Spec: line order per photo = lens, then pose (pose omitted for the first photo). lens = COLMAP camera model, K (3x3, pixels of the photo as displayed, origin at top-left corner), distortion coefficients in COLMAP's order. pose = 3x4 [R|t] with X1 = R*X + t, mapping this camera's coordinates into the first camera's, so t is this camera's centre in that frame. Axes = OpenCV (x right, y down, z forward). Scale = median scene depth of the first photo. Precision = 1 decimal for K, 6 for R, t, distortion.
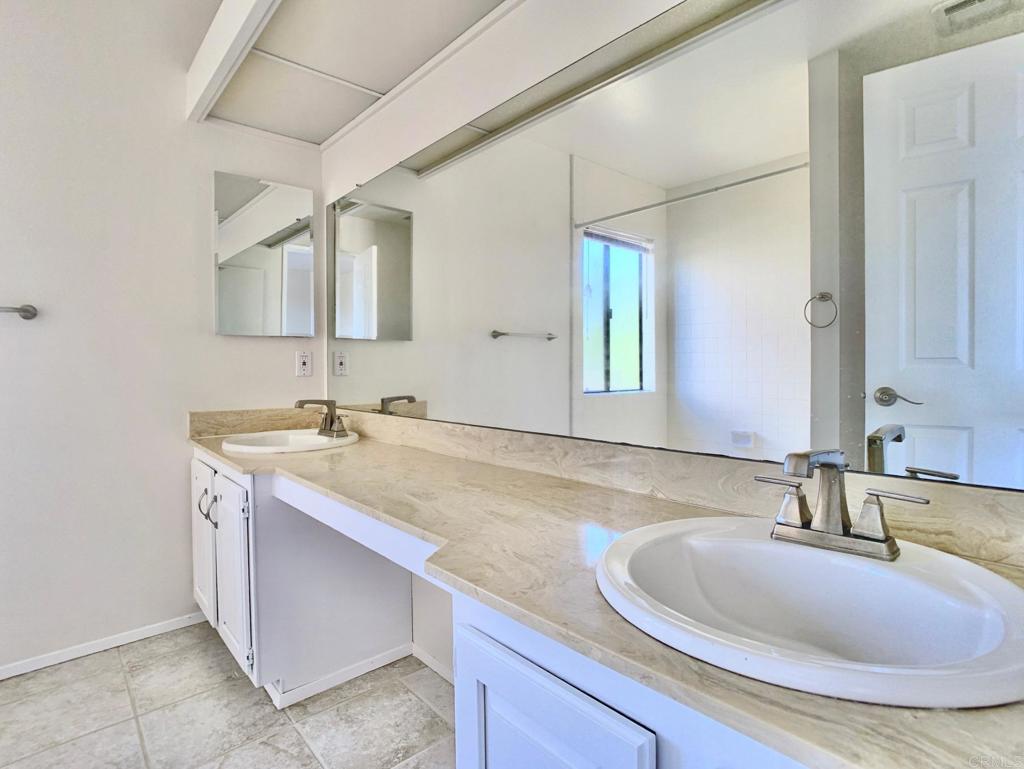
lens RADIAL K [[532.4, 0, 511.8], [0, 532.4, 380.2], [0, 0, 1]] dist [-0.035537, 0.007980]
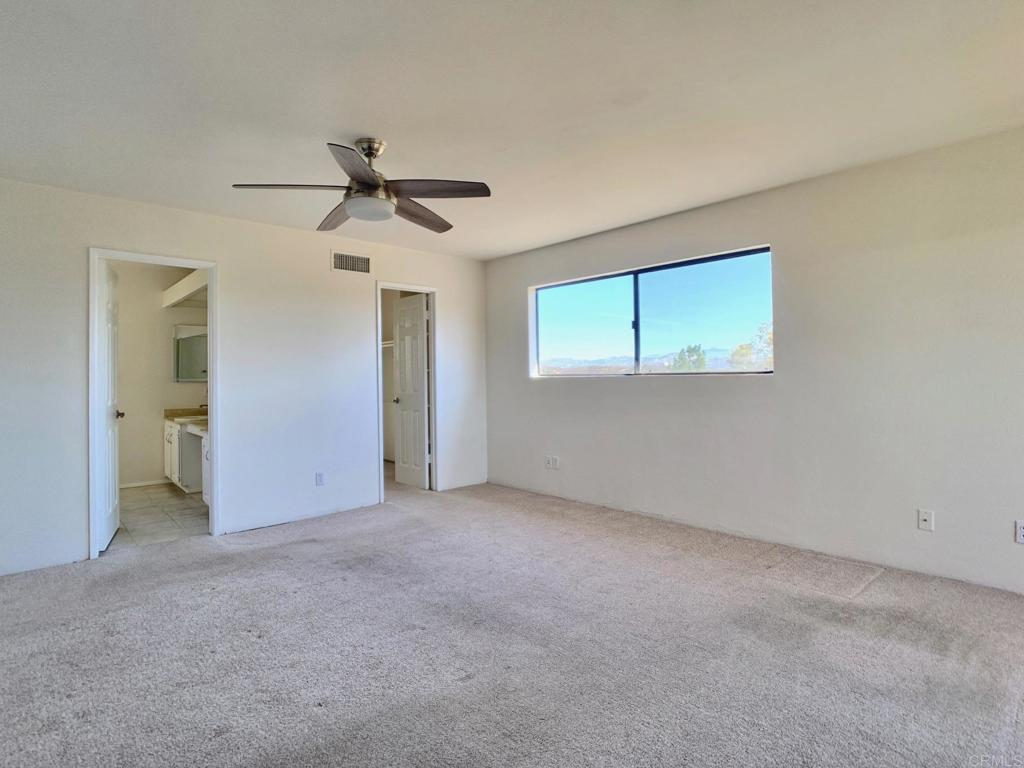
lens RADIAL K [[532.4, 0, 512.4], [0, 532.4, 382.2], [0, 0, 1]] dist [-0.035537, 0.007980]
pose [[0.999941, -0.001260, 0.010804, 1.342526], [0.001535, 0.999674, -0.025485, -0.011230], [-0.010768, 0.025500, 0.999617, -2.019260]]
